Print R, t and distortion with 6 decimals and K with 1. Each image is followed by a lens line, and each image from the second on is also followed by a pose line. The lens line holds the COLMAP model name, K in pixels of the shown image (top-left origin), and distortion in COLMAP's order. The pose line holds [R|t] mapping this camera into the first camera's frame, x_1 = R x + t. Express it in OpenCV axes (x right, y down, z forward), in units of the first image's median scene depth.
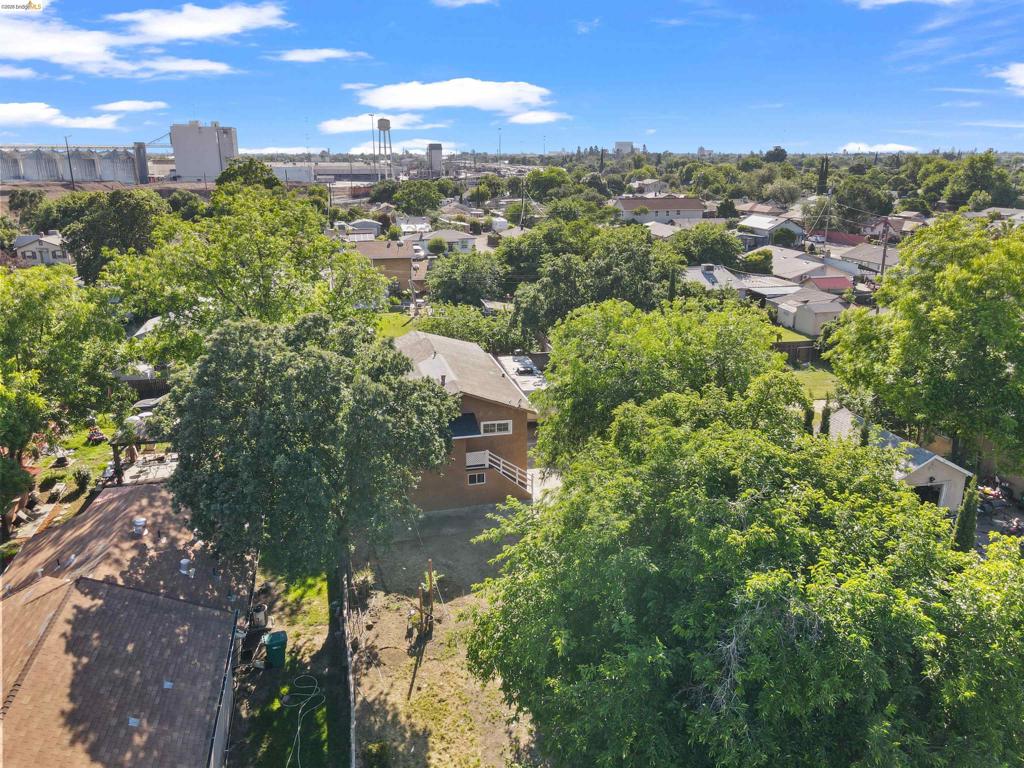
lens RADIAL K [[749.1, 0, 512.0], [0, 749.1, 384.0], [0, 0, 1]] dist [0.008843, 0.013654]
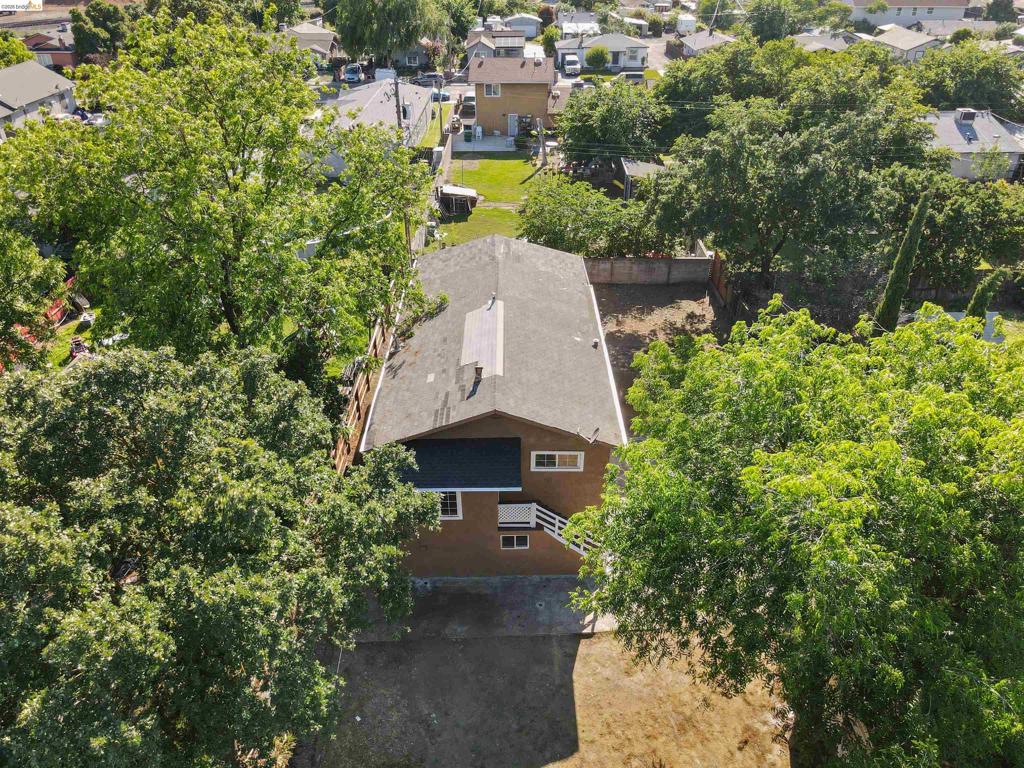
lens RADIAL K [[749.1, 0, 512.0], [0, 749.1, 384.0], [0, 0, 1]] dist [0.008843, 0.013654]
pose [[0.971283, 0.122126, -0.204194, 0.055412], [-0.066540, 0.963397, 0.259690, -0.144960], [0.228434, -0.238646, 0.943857, 0.390523]]
